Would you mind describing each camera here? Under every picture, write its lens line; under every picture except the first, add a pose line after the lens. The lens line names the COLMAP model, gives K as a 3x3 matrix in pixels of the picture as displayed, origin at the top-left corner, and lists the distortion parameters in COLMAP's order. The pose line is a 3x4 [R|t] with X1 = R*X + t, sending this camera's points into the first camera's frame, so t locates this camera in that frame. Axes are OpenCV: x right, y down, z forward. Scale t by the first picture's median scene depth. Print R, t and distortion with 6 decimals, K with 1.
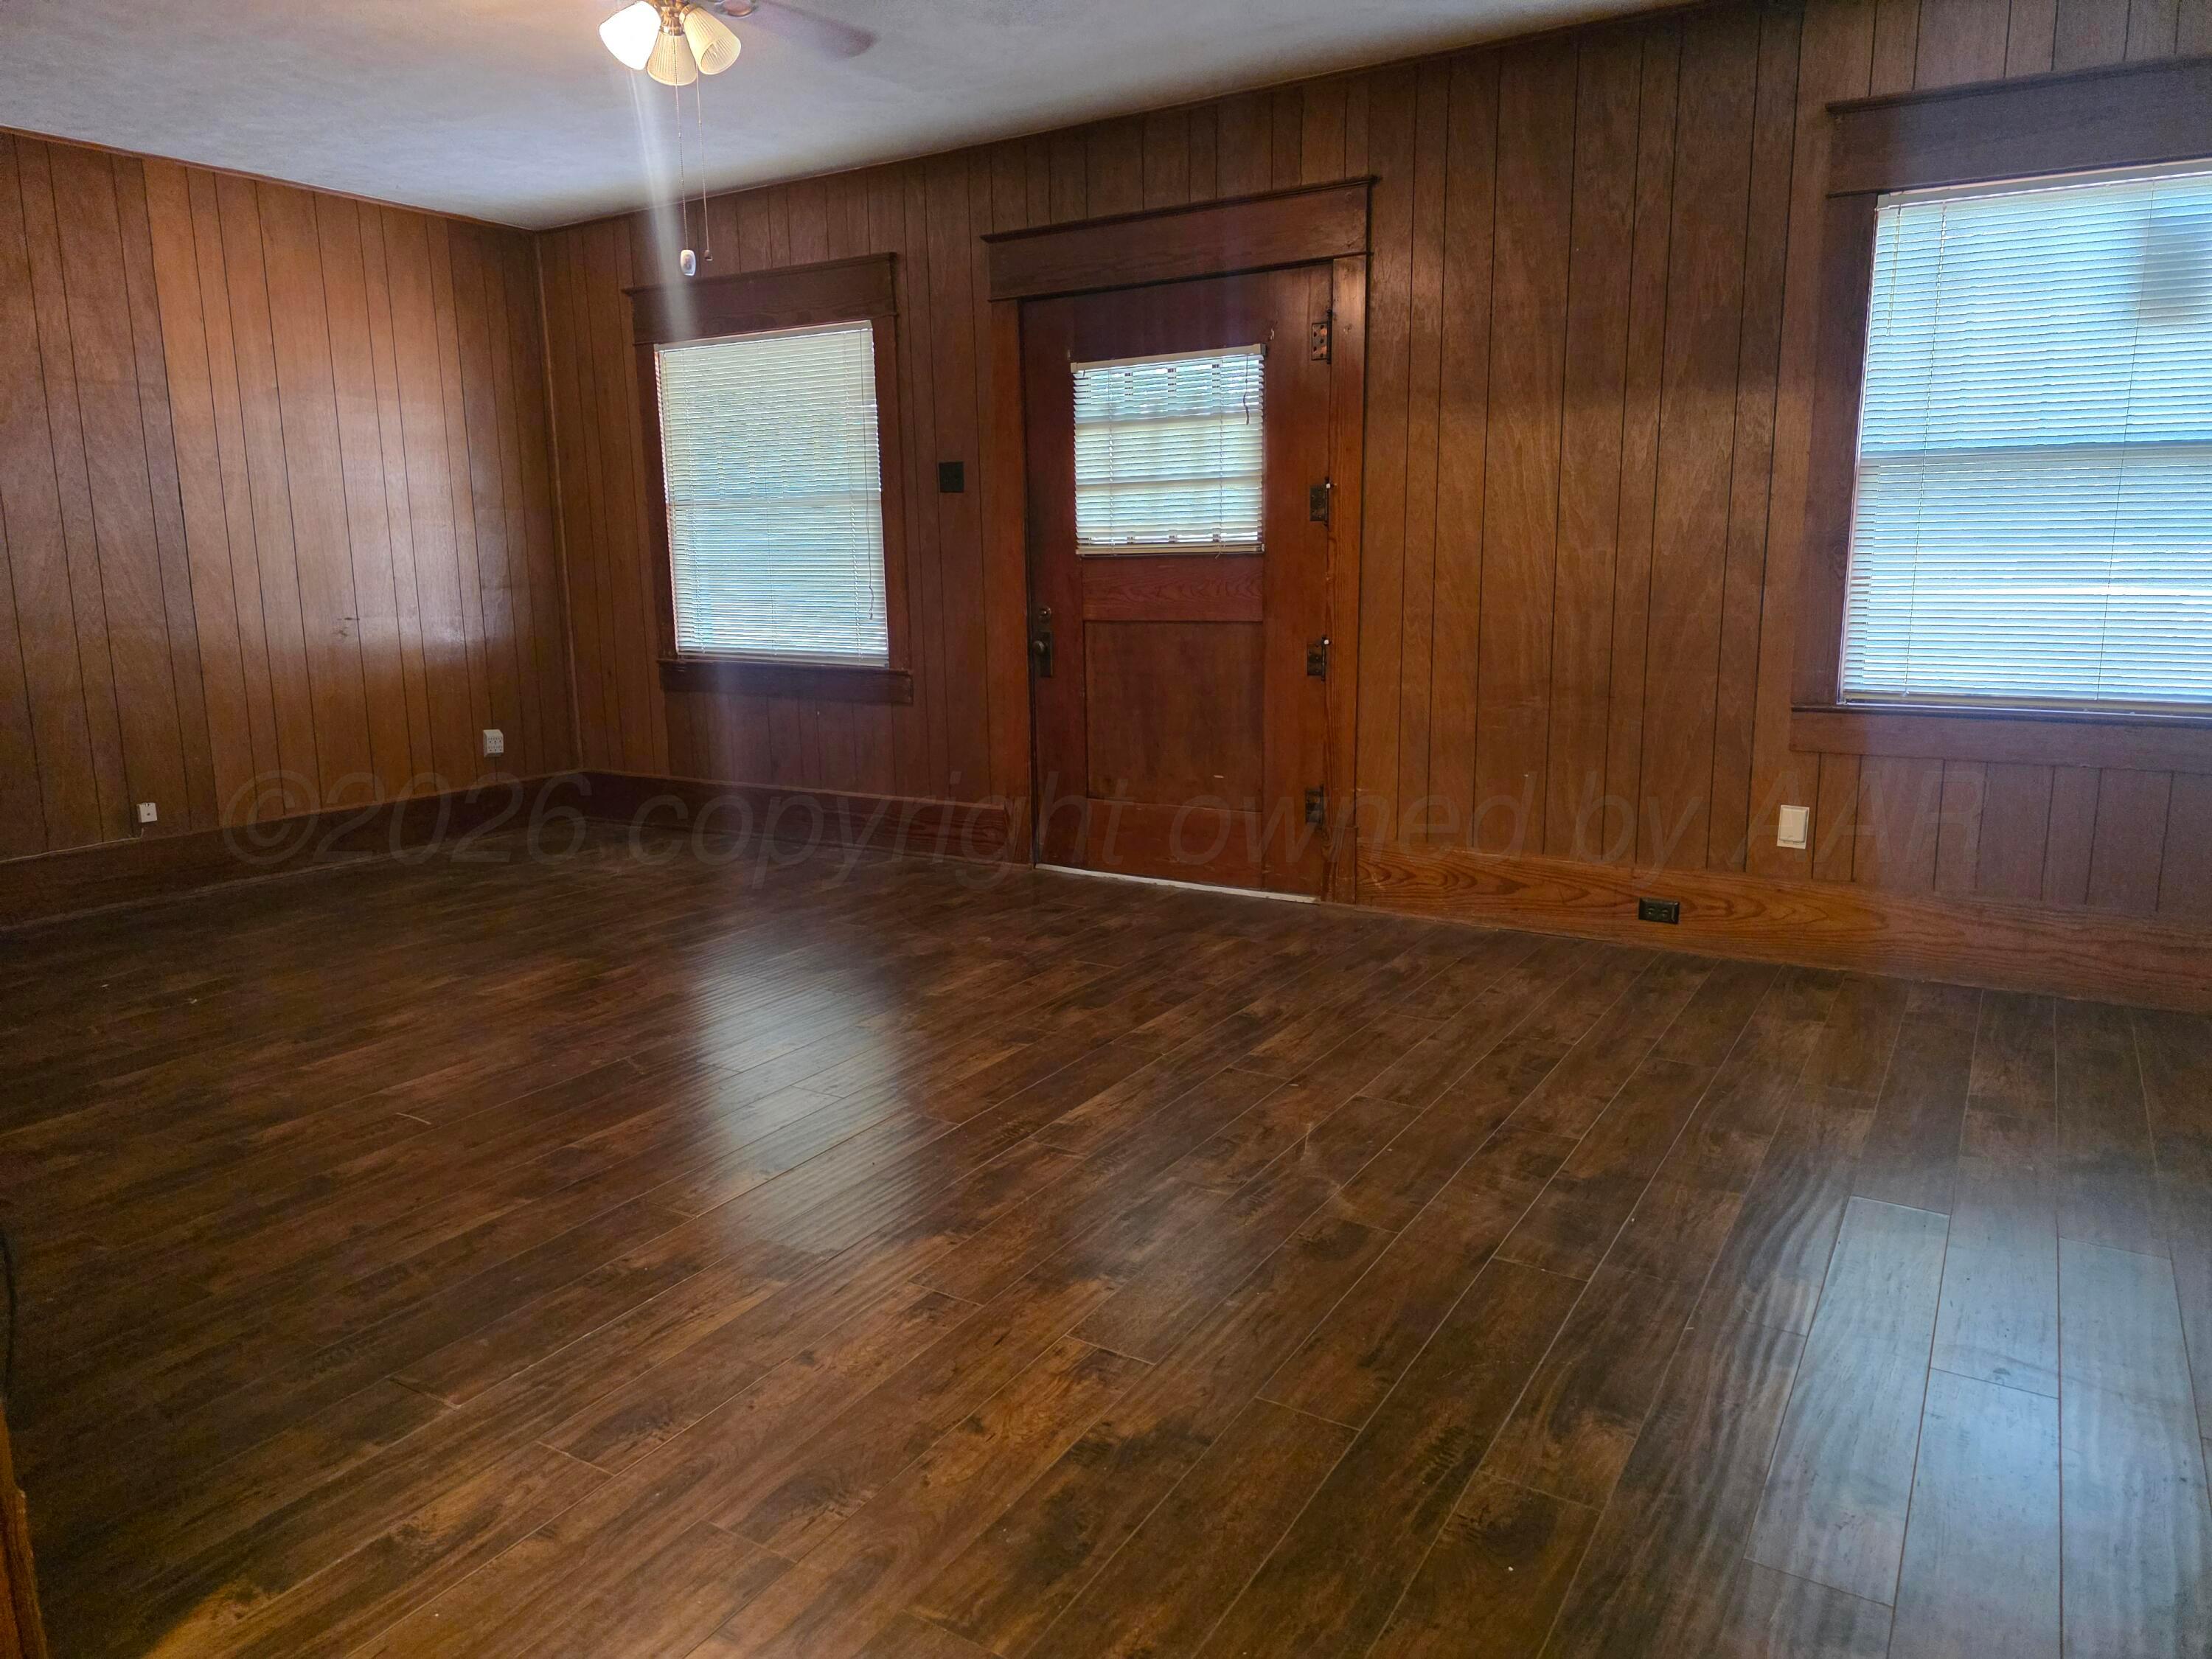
lens RADIAL K [[1489.7, 0, 1105.7], [0, 1489.7, 835.7], [0, 0, 1]] dist [0.072727, -0.069693]
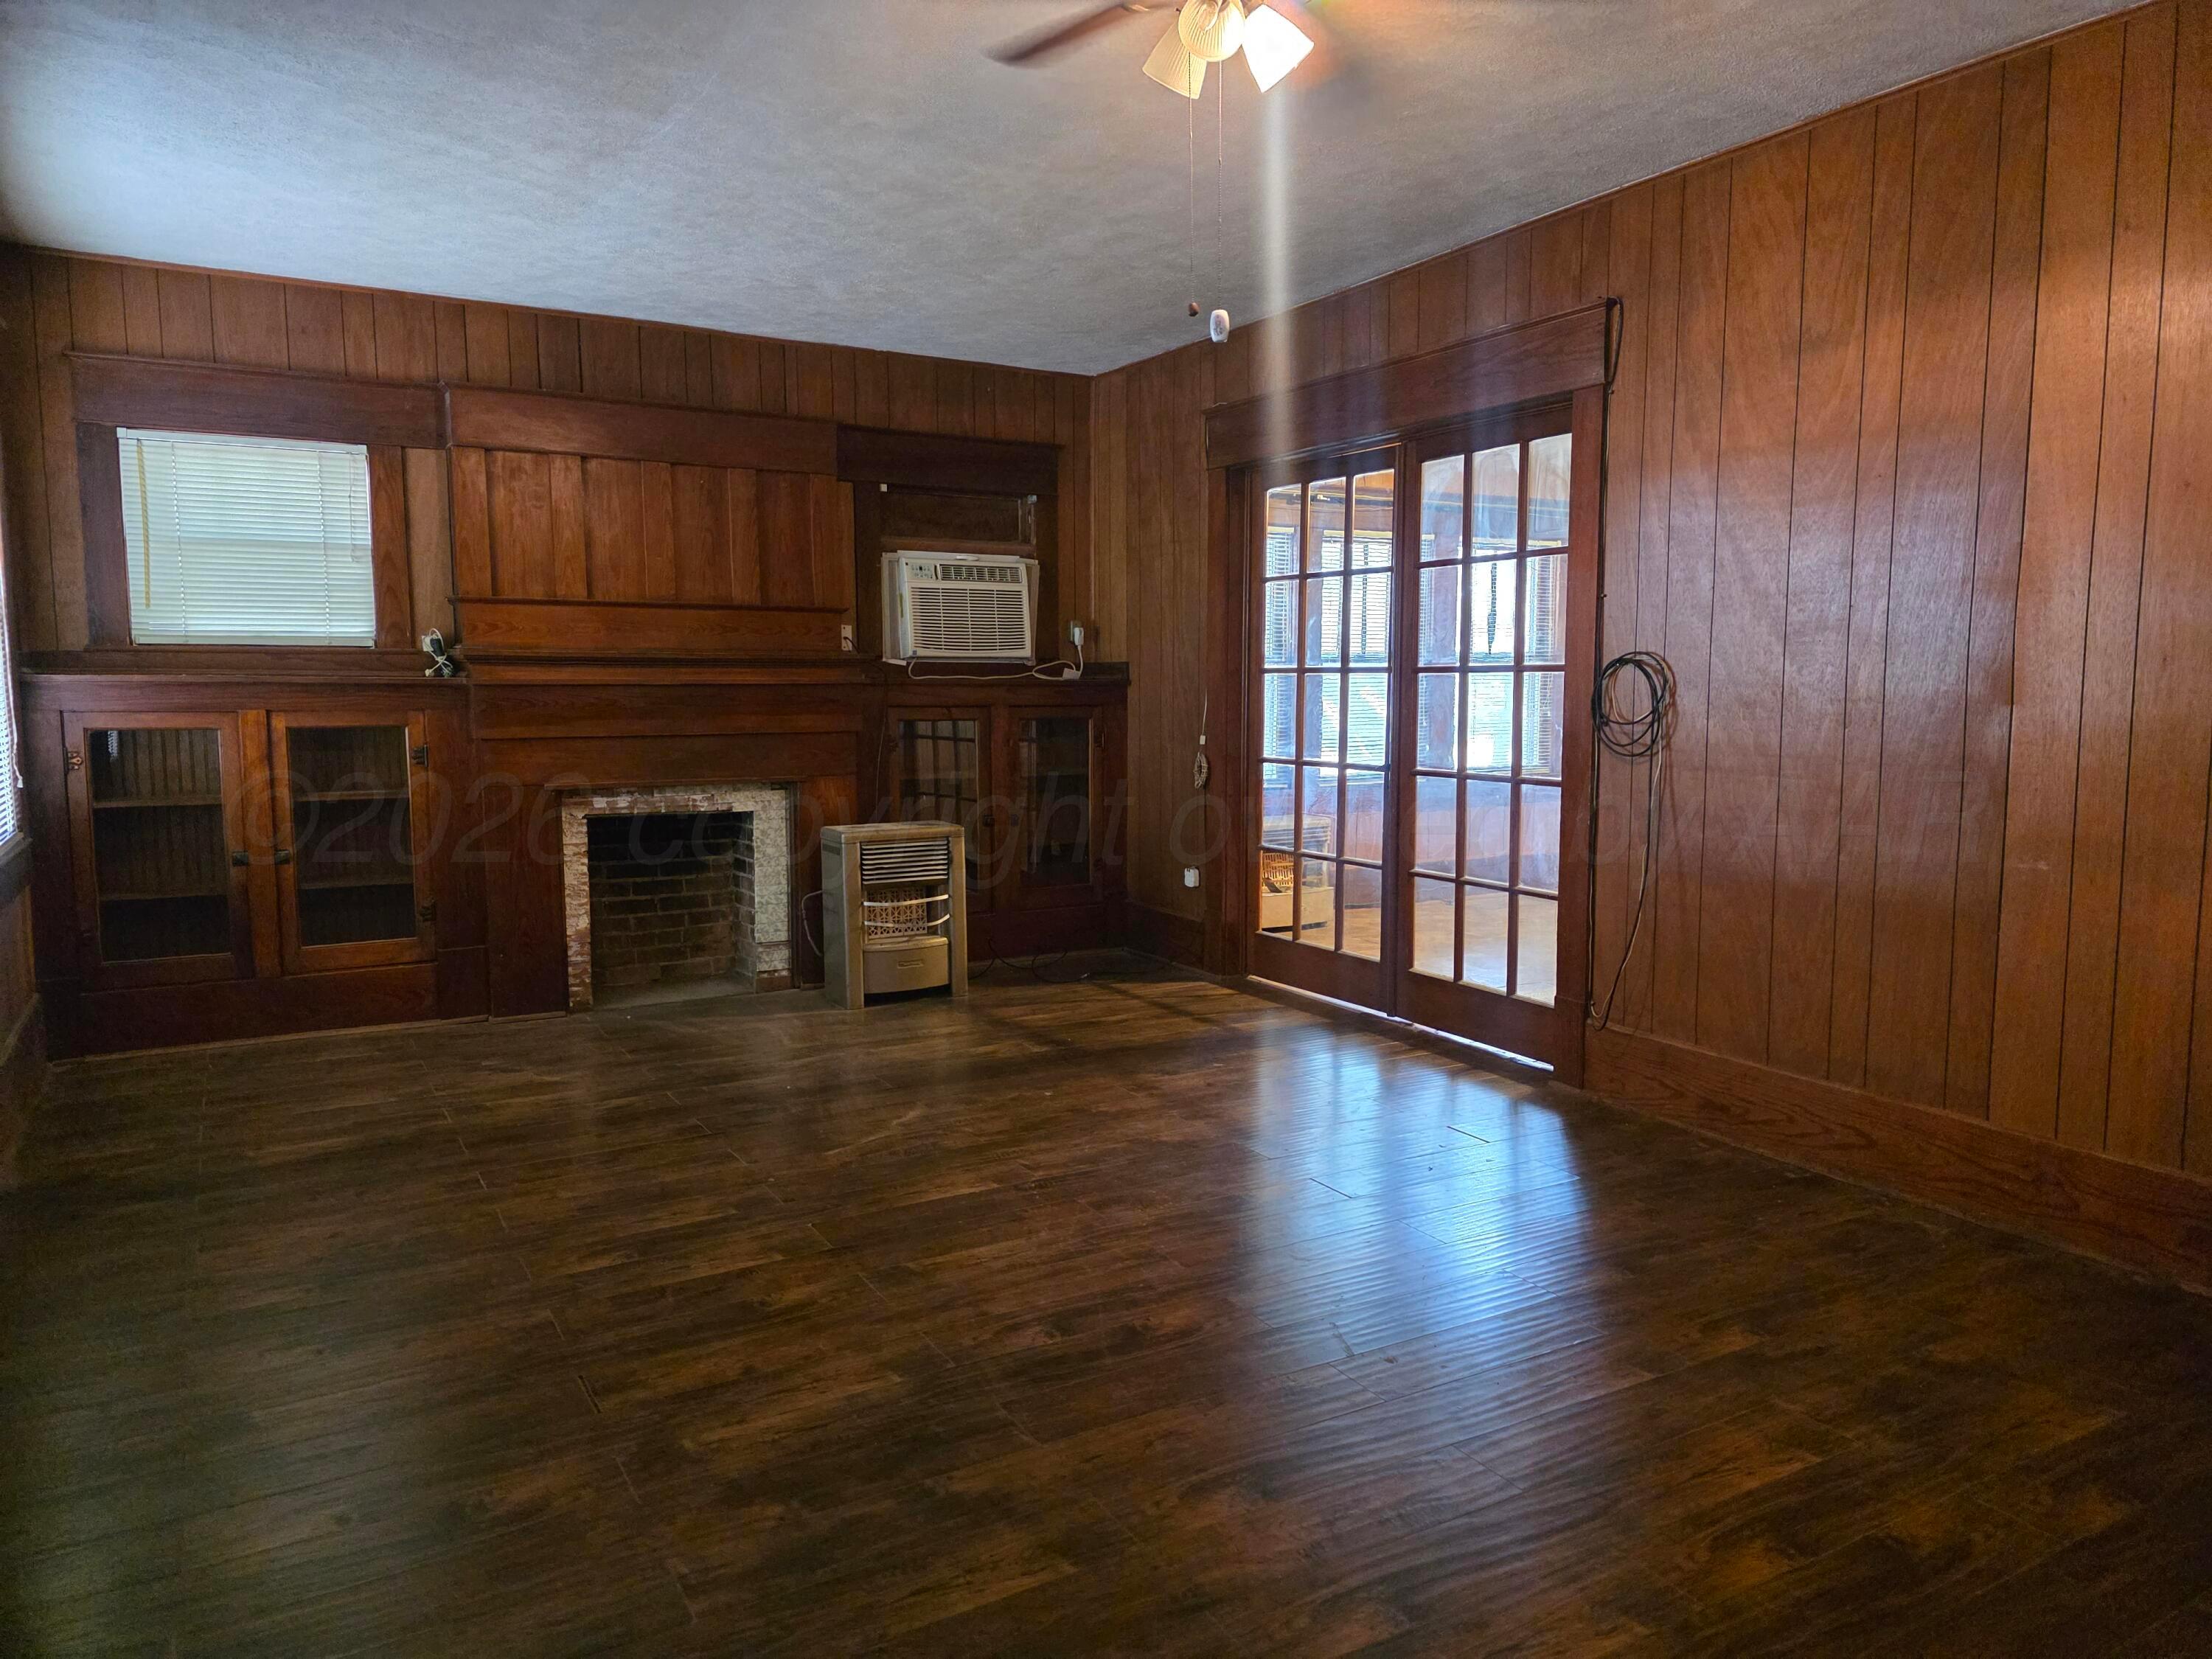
lens RADIAL K [[1489.7, 0, 1105.7], [0, 1489.7, 835.7], [0, 0, 1]] dist [0.072727, -0.069693]
pose [[-0.882602, -0.039676, 0.468444, -0.545057], [0.098742, 0.958561, 0.267228, -0.315000], [-0.459635, 0.282111, -0.842110, 1.595479]]
